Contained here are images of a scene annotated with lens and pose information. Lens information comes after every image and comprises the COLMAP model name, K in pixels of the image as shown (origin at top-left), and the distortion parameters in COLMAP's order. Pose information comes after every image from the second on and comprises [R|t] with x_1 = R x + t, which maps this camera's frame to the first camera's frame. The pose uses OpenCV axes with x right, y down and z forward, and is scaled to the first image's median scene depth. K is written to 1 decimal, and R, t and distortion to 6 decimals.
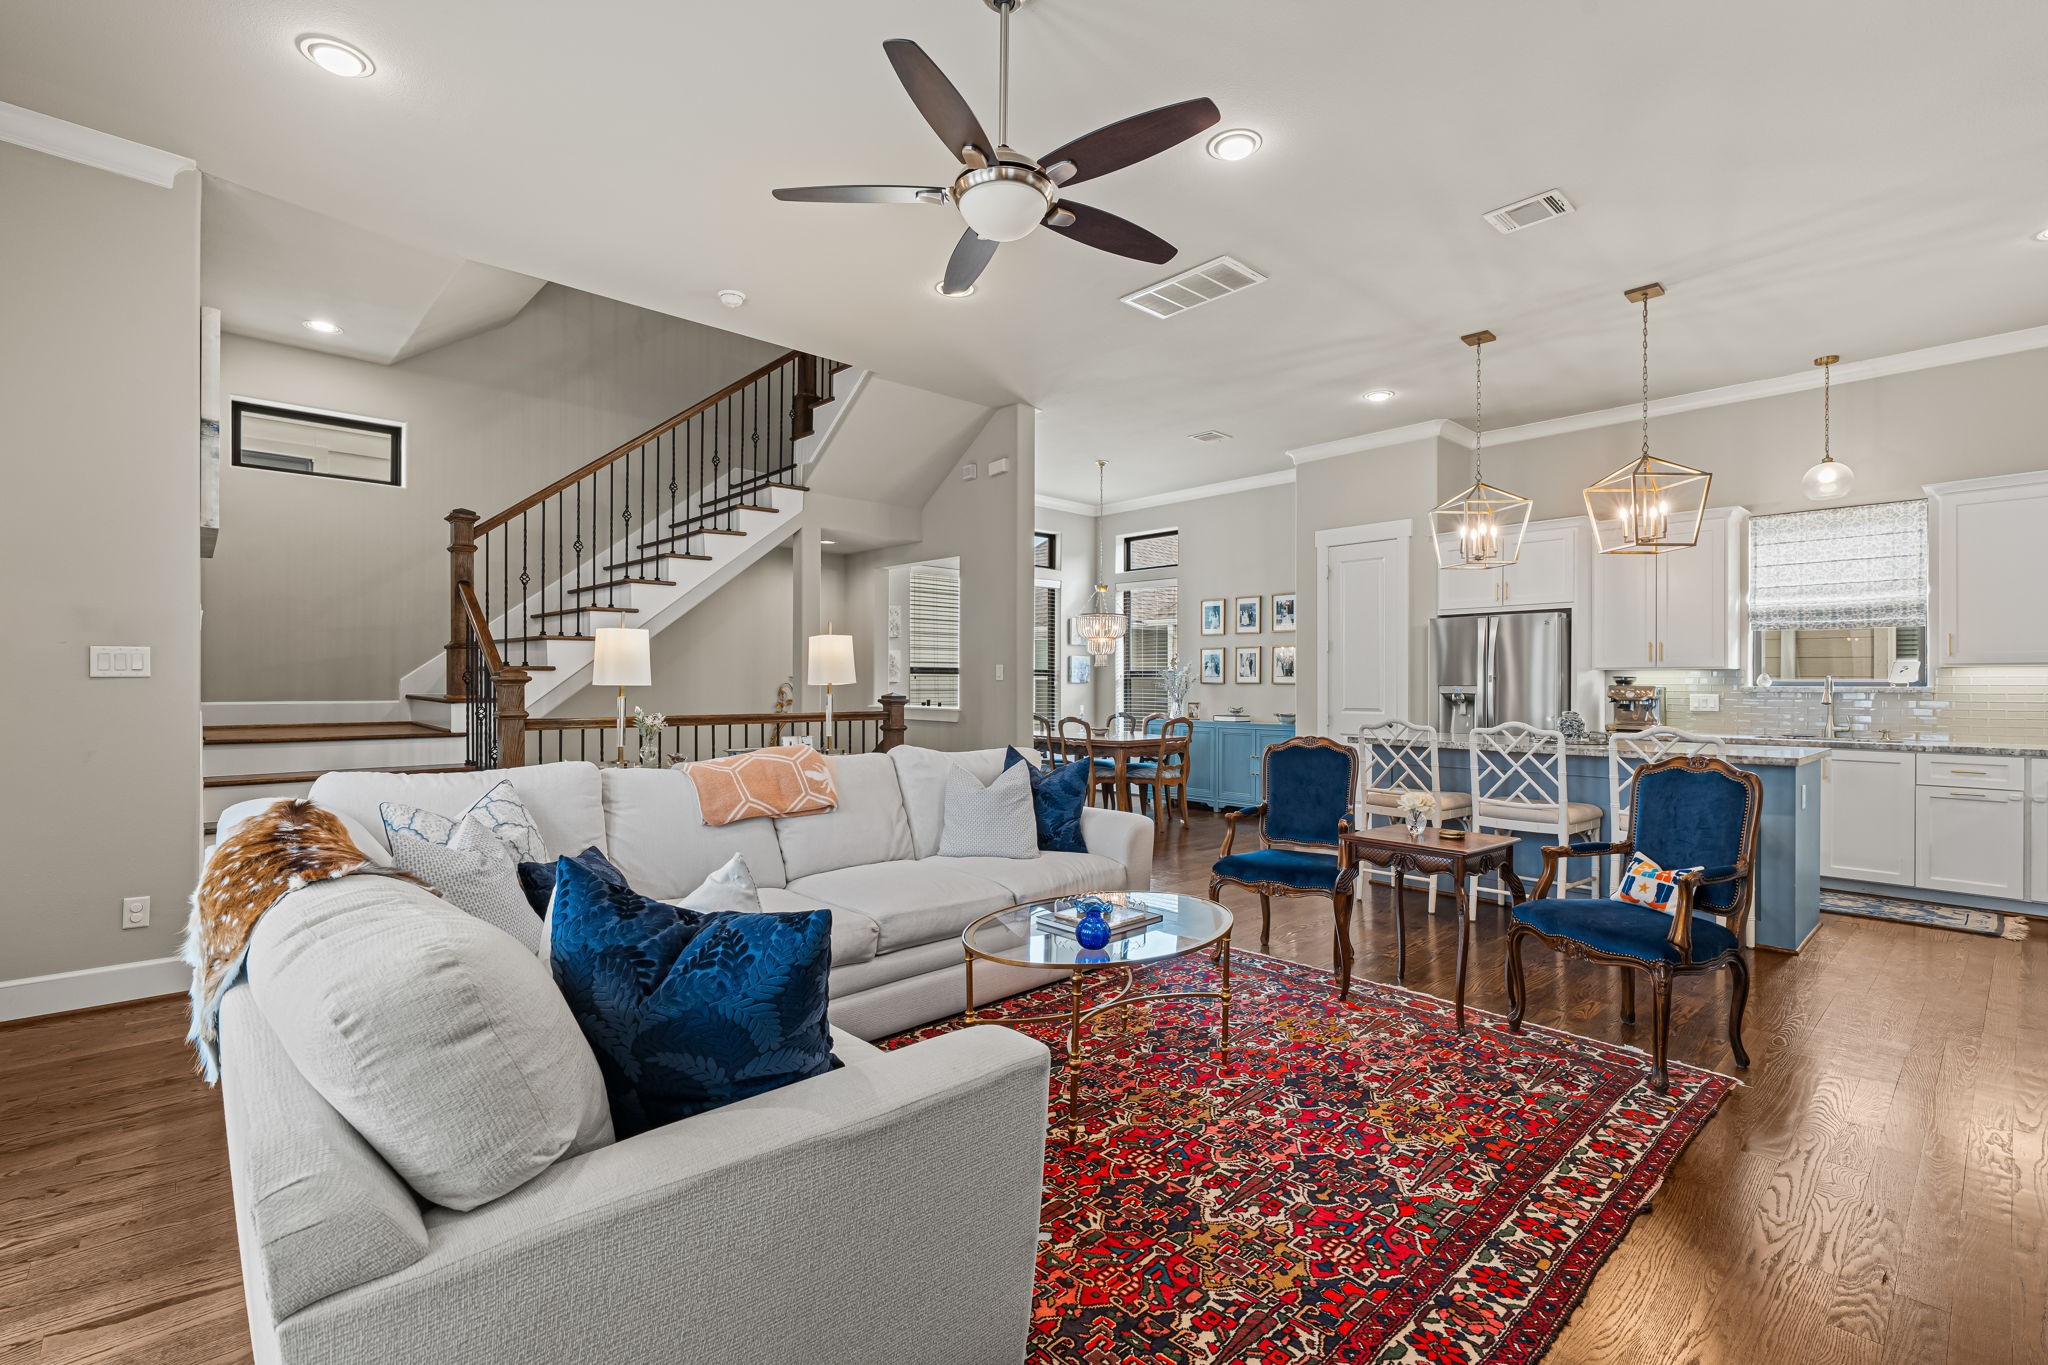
lens RADIAL K [[911.0, 0, 1024.9], [0, 911.0, 684.3], [0, 0, 1]] dist [0.001280, 0.000351]
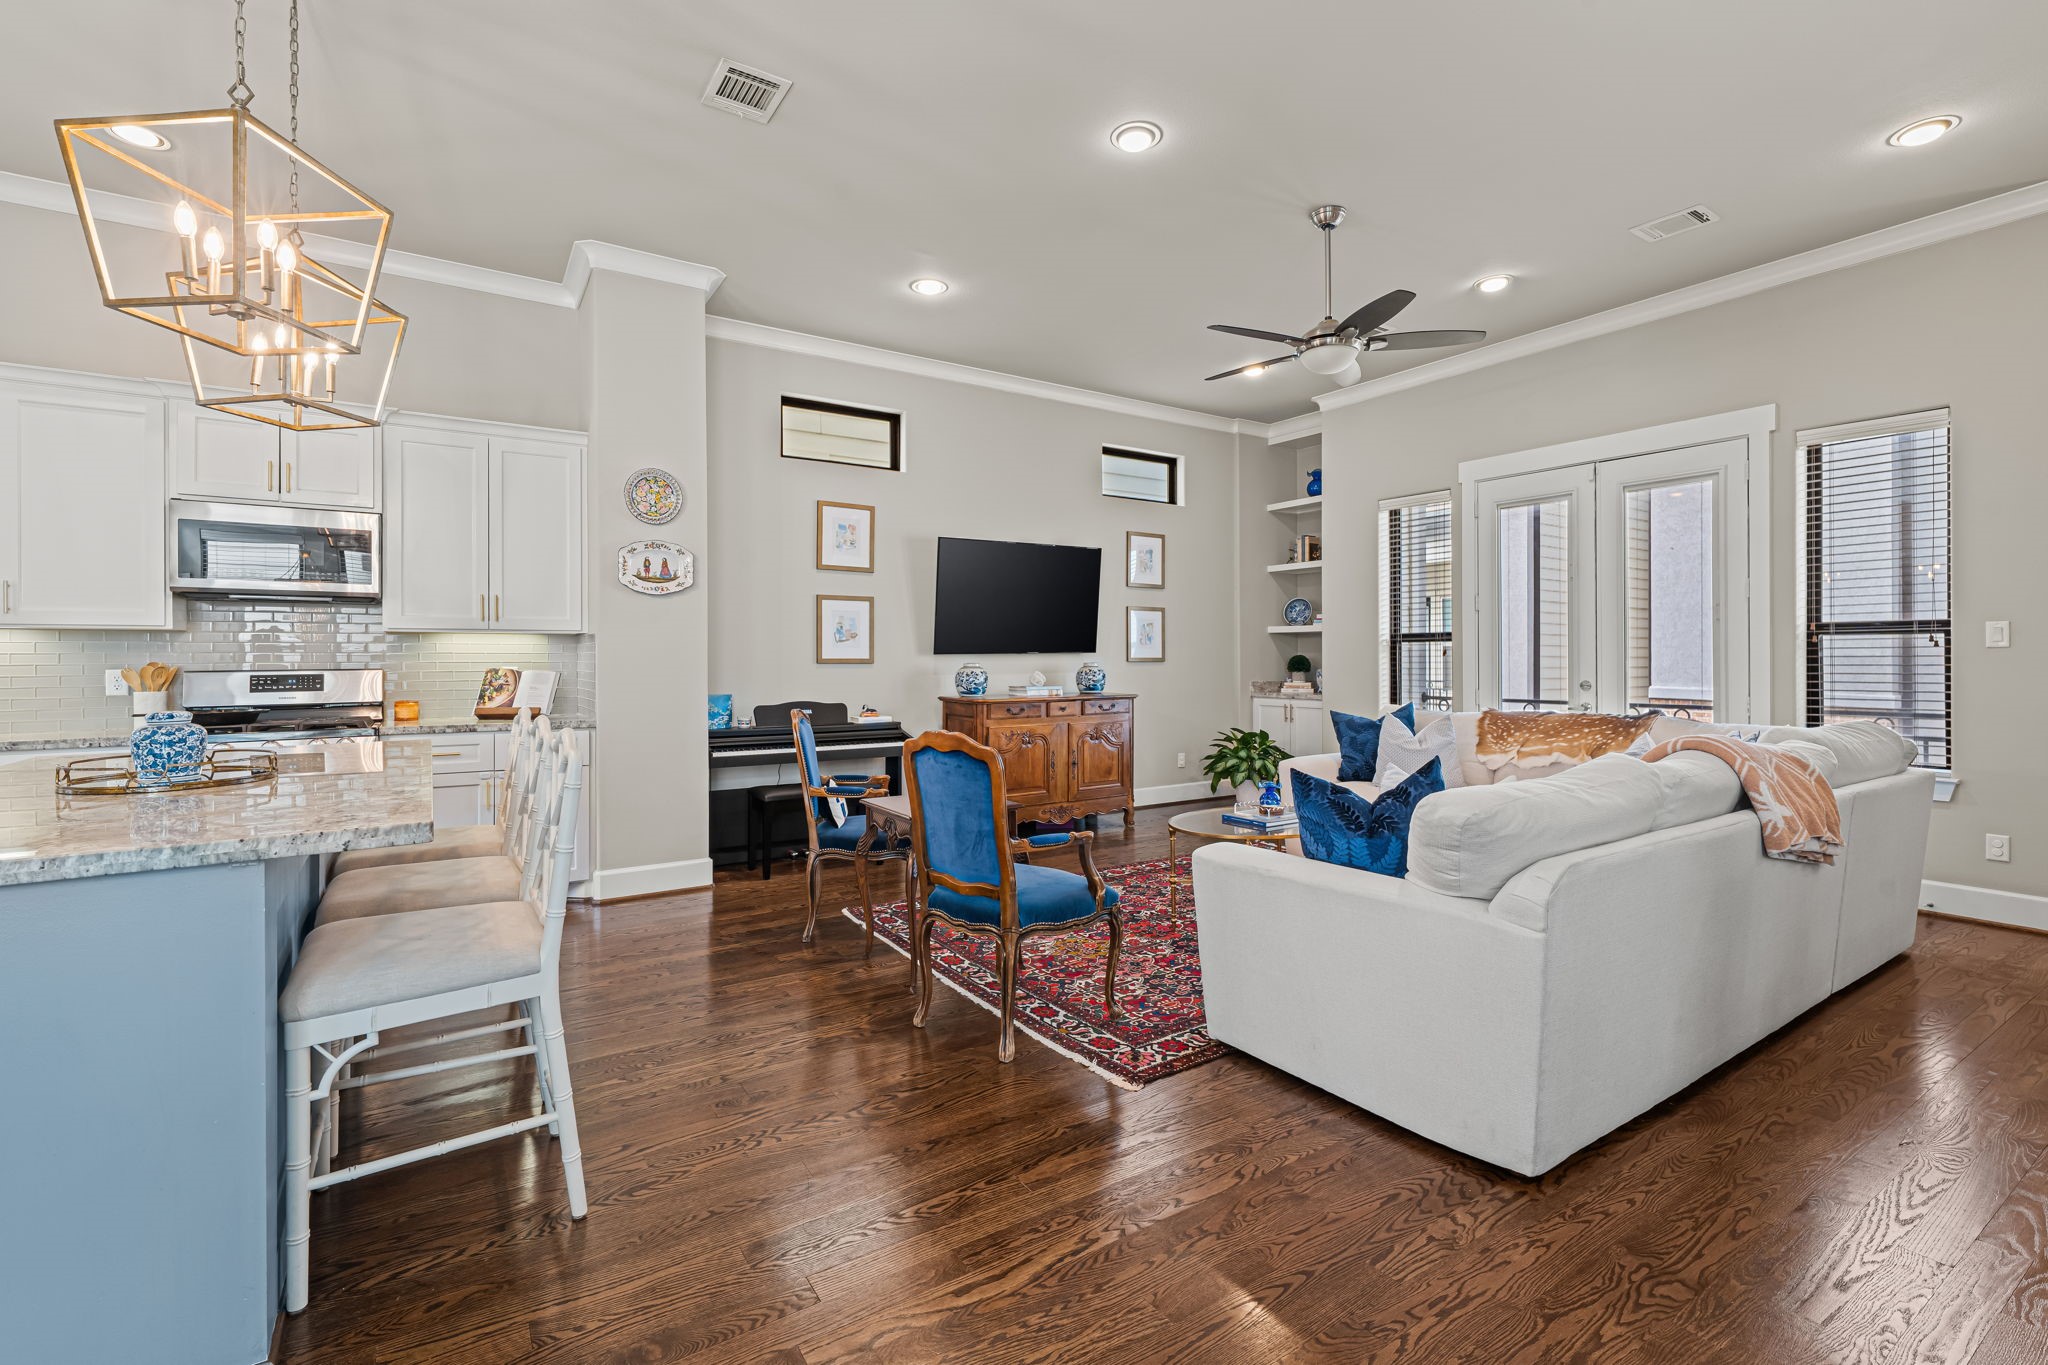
lens RADIAL K [[911.0, 0, 1019.3], [0, 911.0, 654.7], [0, 0, 1]] dist [0.001280, 0.000351]
pose [[-0.985664, 0.000547, 0.168716, 0.177747], [-0.000362, 0.999986, -0.005360, 0.007177], [-0.168717, -0.005345, -0.985650, 1.952193]]
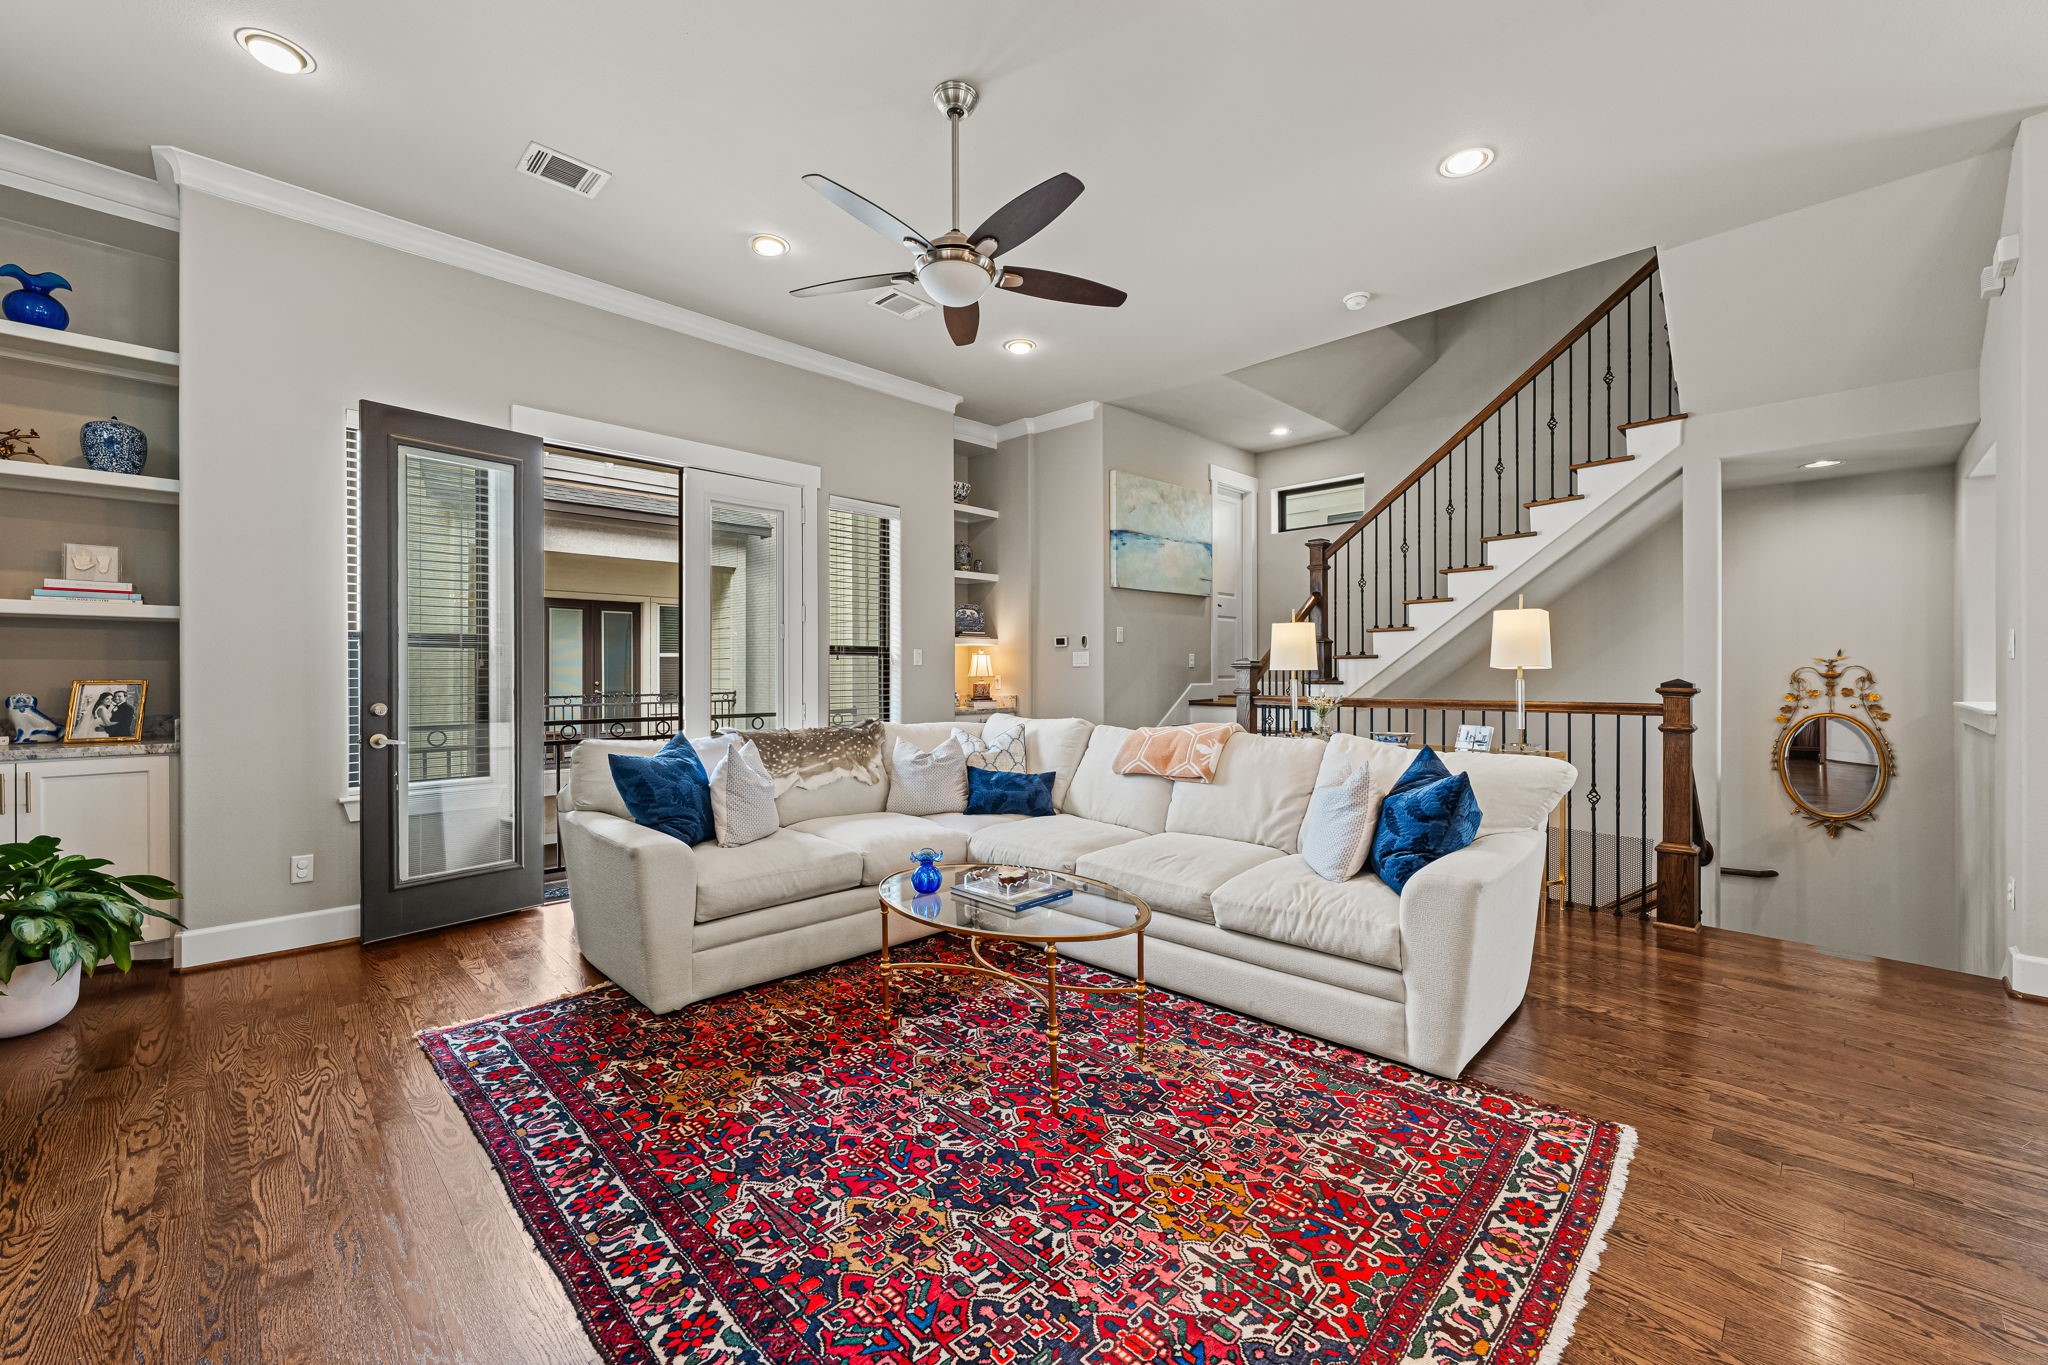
lens RADIAL K [[807.5, 0, 1019.5], [0, 807.5, 676.0], [0, 0, 1]] dist [0.001150, -0.000205]
pose [[0.033149, 0.000330, -0.999450, 0.786801], [0.001499, 0.999999, 0.000380, 0.009466], [0.999449, -0.001511, 0.033148, 0.769962]]
